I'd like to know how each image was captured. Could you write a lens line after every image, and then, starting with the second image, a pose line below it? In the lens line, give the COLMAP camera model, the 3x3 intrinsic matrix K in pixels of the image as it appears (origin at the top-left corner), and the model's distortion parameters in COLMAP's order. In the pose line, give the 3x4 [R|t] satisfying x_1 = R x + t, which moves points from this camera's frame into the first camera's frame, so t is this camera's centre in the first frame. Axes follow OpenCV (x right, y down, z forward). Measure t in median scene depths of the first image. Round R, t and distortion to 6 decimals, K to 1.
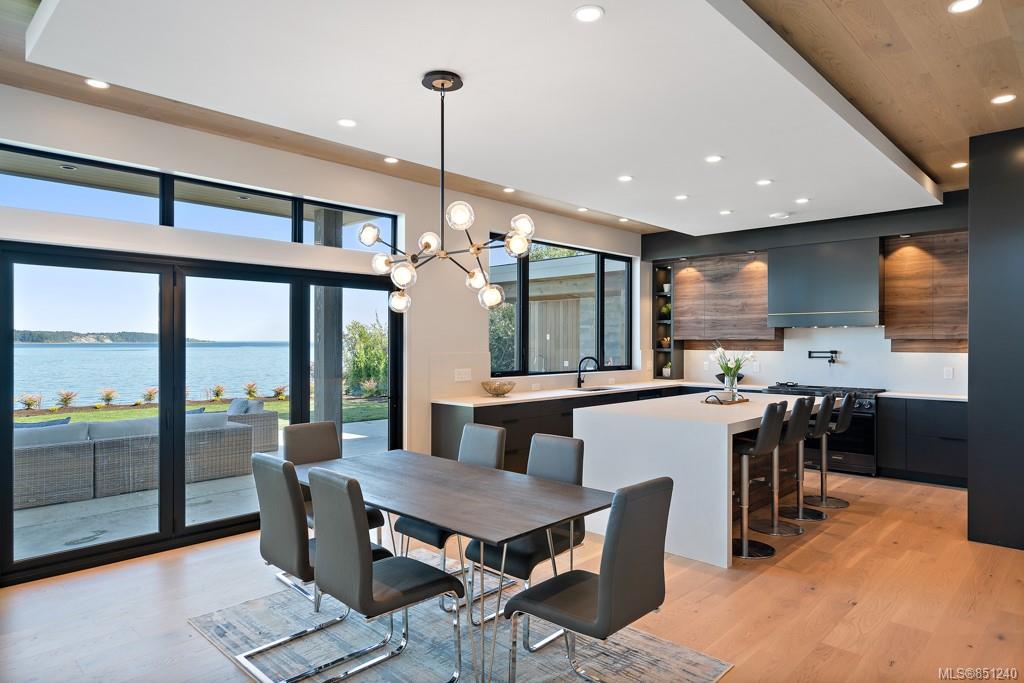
lens RADIAL K [[605.0, 0, 512.0], [0, 605.0, 341.5], [0, 0, 1]] dist [-0.000706, -0.000639]
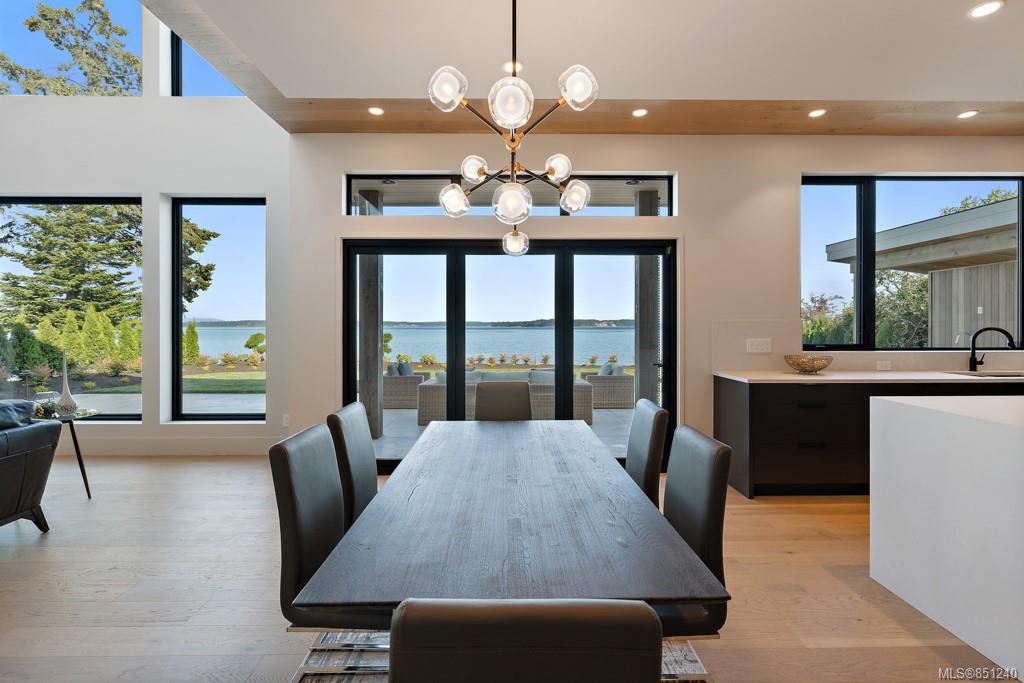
lens RADIAL K [[465.3, 0, 513.0], [0, 465.3, 326.1], [0, 0, 1]] dist [-0.002045, -0.000233]
pose [[0.703218, -0.001658, -0.710973, 0.137908], [0.002857, 0.999996, 0.000493, 0.025033], [0.710969, -0.002378, 0.703219, 0.273788]]
